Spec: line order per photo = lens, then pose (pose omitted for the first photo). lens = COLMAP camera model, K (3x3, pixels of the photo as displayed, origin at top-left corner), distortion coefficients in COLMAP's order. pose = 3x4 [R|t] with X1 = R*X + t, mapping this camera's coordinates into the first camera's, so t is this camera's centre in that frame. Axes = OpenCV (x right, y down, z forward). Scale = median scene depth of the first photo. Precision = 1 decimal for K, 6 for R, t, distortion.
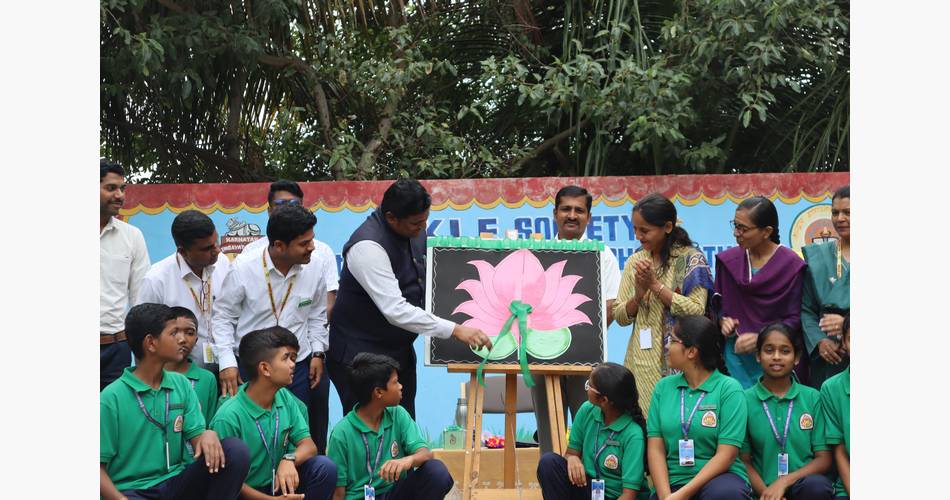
lens RADIAL K [[1501.1, 0, 499.7], [0, 1501.1, 225.6], [0, 0, 1]] dist [-0.014271, 0.000000]
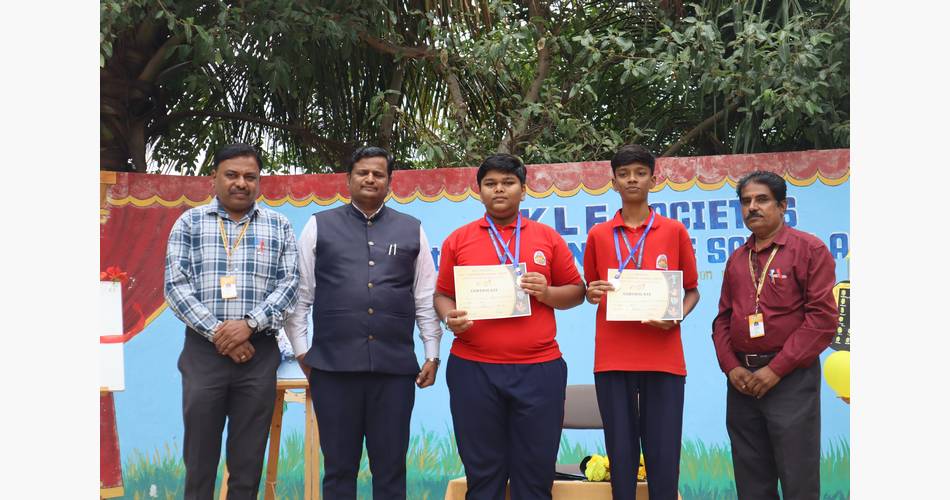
lens RADIAL K [[1250.3, 0, 465.1], [0, 1250.3, 252.8], [0, 0, 1]] dist [0.048546, 0.000000]
pose [[0.964221, -0.009054, -0.264945, 0.113597], [0.012237, 0.999871, 0.010365, 0.014756], [0.264817, -0.013236, 0.964208, 0.259363]]
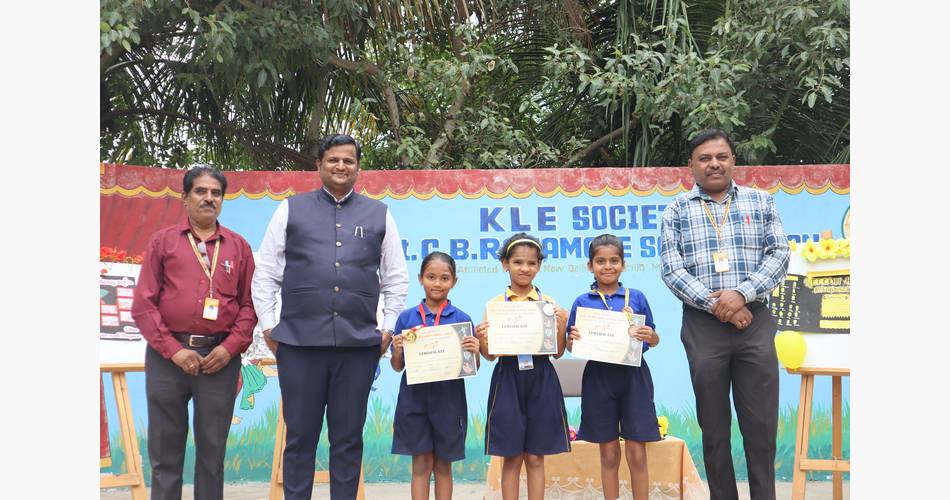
lens RADIAL K [[1095.3, 0, 483.0], [0, 1095.3, 249.2], [0, 0, 1]] dist [0.058323, 0.000000]
pose [[0.998894, 0.009088, -0.046131, -0.016878], [-0.008607, 0.999906, 0.010633, 0.017366], [0.046223, -0.010224, 0.998879, 0.234183]]
